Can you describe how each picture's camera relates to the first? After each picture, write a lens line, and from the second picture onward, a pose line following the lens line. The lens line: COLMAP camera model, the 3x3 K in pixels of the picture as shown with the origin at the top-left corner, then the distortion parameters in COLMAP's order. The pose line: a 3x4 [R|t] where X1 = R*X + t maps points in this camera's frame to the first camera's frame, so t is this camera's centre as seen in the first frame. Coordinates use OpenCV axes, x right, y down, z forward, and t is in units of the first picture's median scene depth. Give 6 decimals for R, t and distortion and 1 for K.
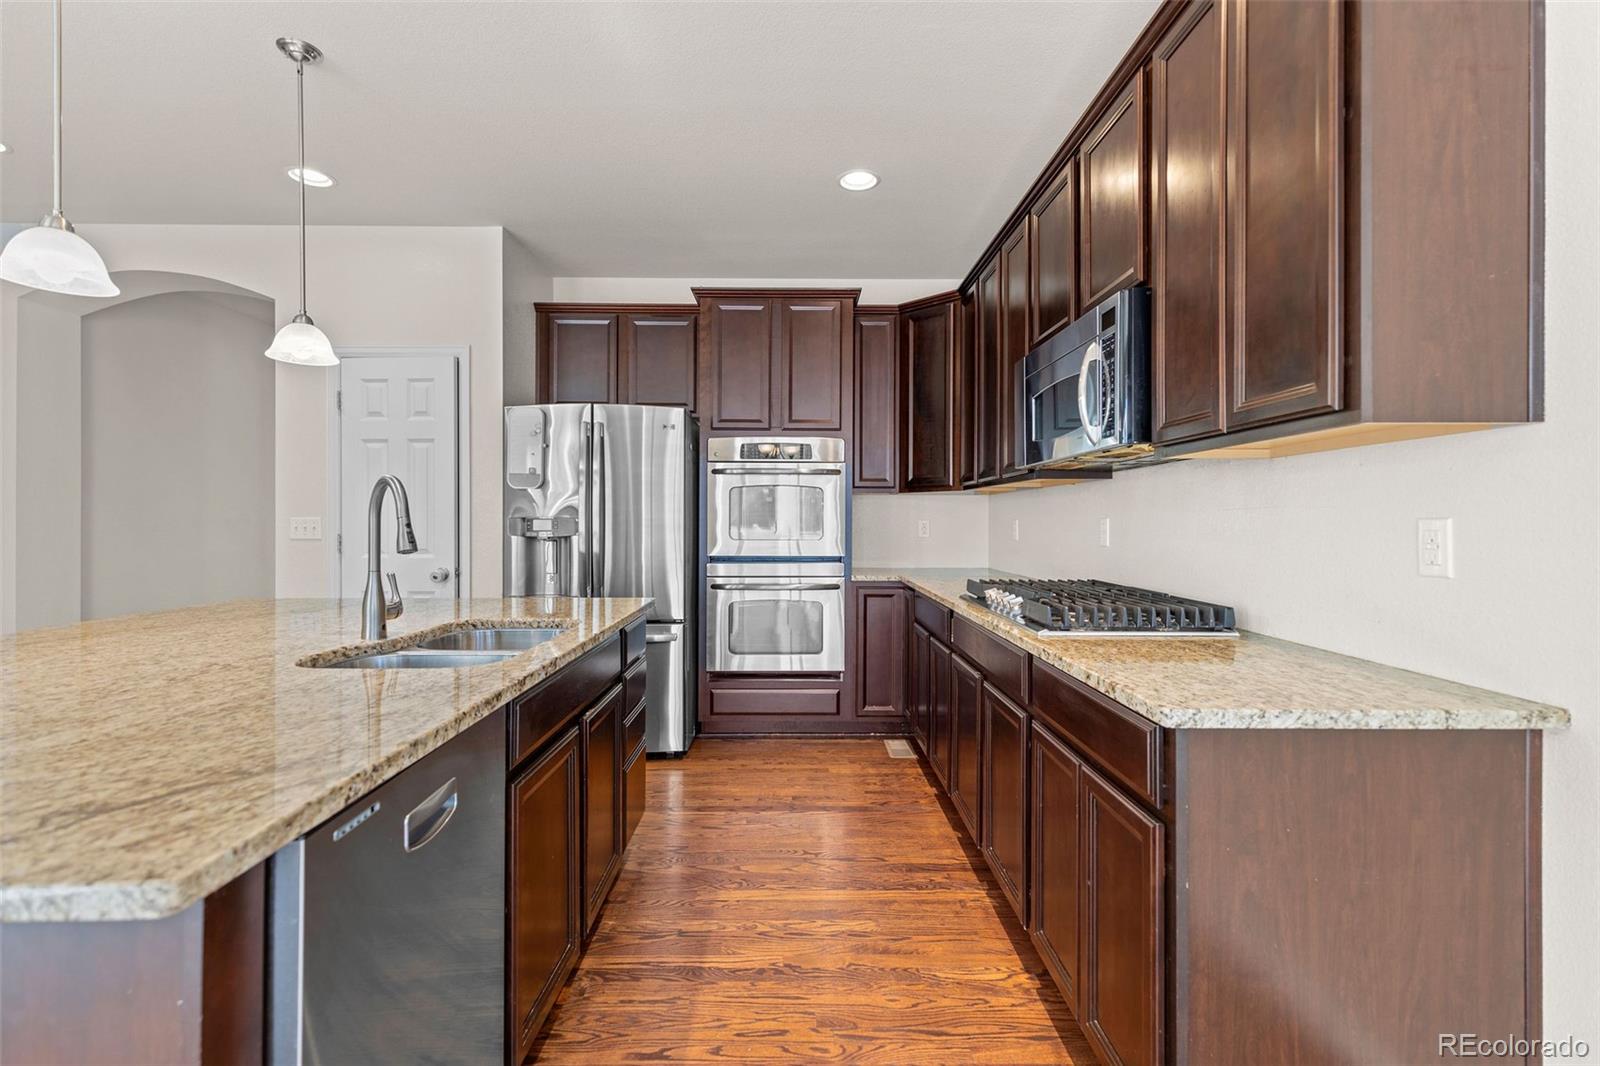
lens RADIAL K [[763.6, 0, 800.0], [0, 763.6, 533.0], [0, 0, 1]] dist [0.000222, -0.000055]
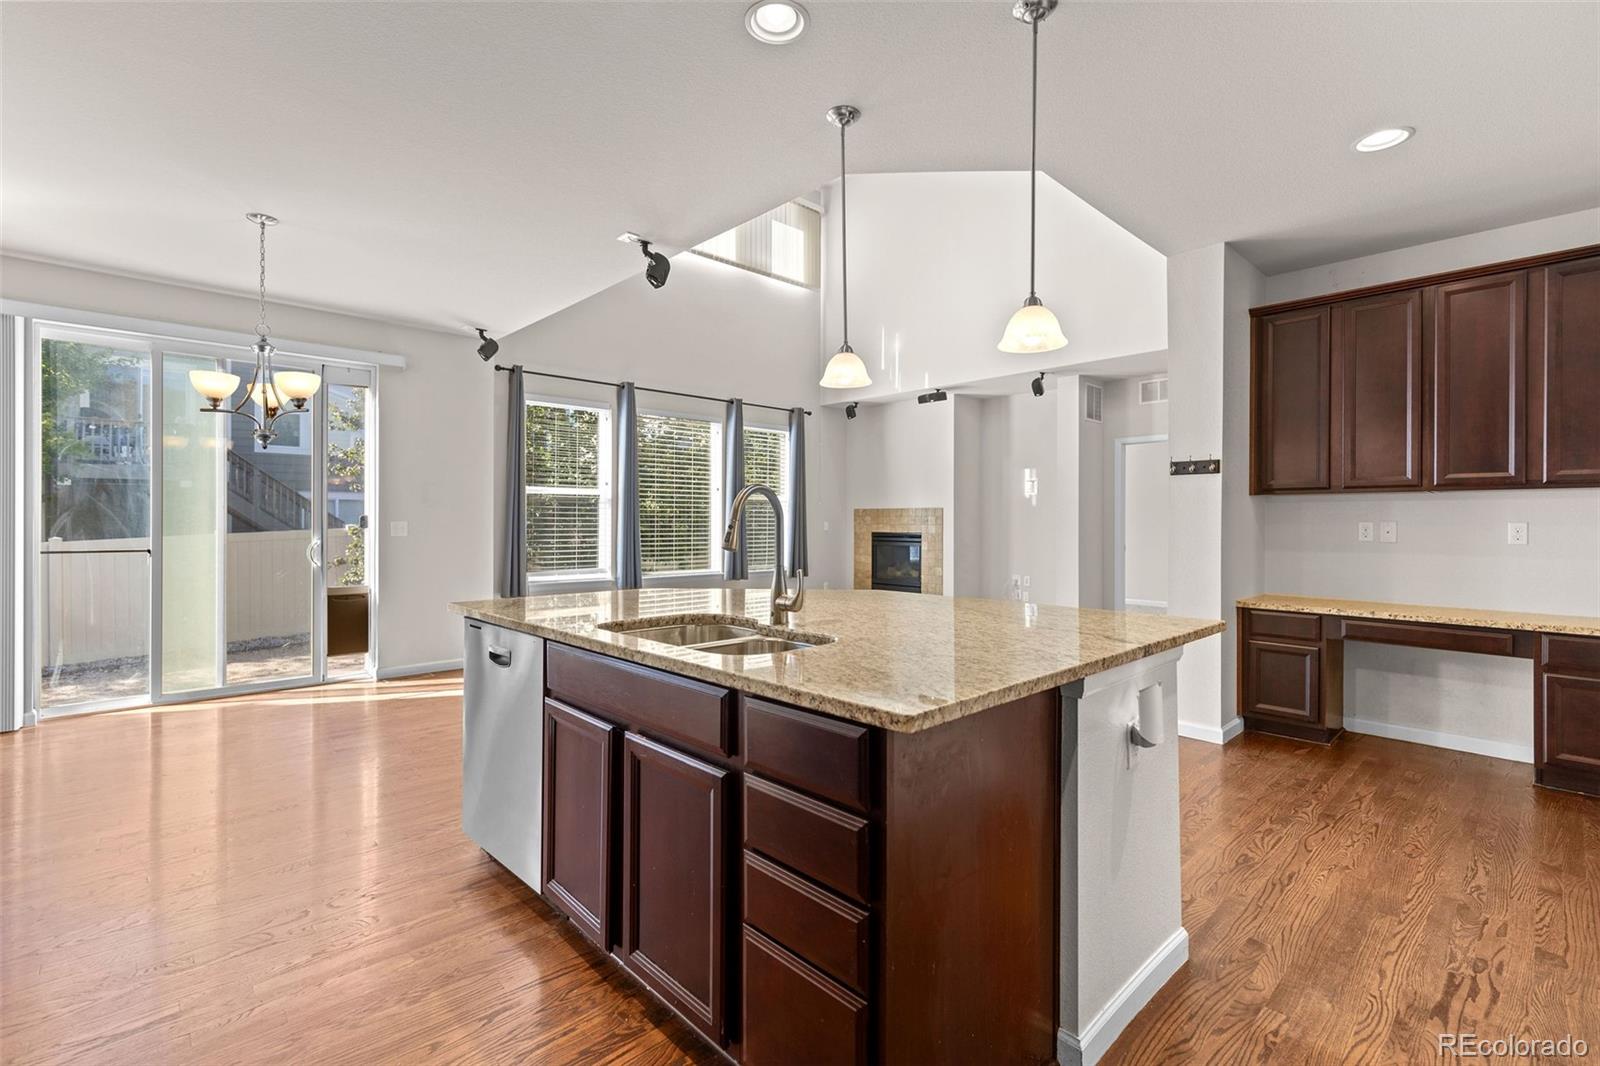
lens RADIAL K [[718.4, 0, 798.5], [0, 718.4, 523.6], [0, 0, 1]] dist [0.003376, 0.000506]
pose [[-0.736315, 0.001381, -0.676637, 0.173961], [-0.002260, 0.999987, 0.004500, -0.016829], [0.676635, 0.004842, -0.736303, 1.966188]]
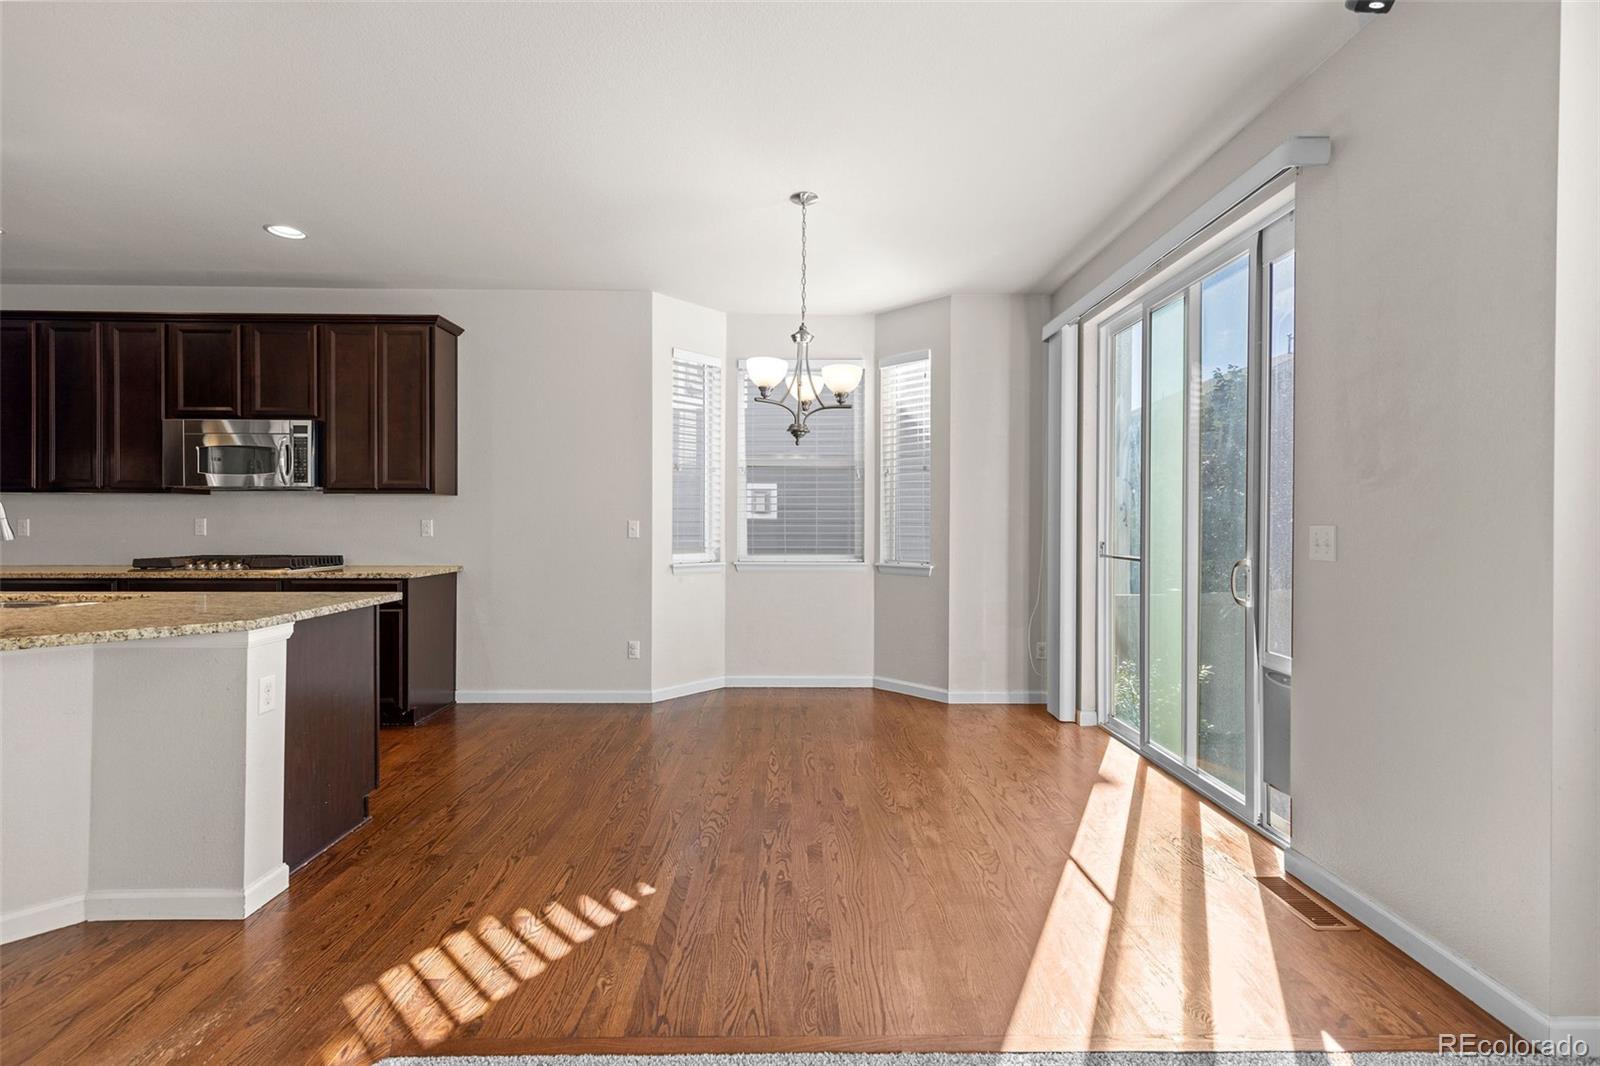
lens RADIAL K [[718.4, 0, 798.5], [0, 718.4, 523.6], [0, 0, 1]] dist [0.003376, 0.000506]
pose [[-0.003116, -0.001658, 0.999994, -1.991934], [-0.003382, 0.999993, 0.001648, -0.009166], [-0.999989, -0.003377, -0.003122, -0.552606]]
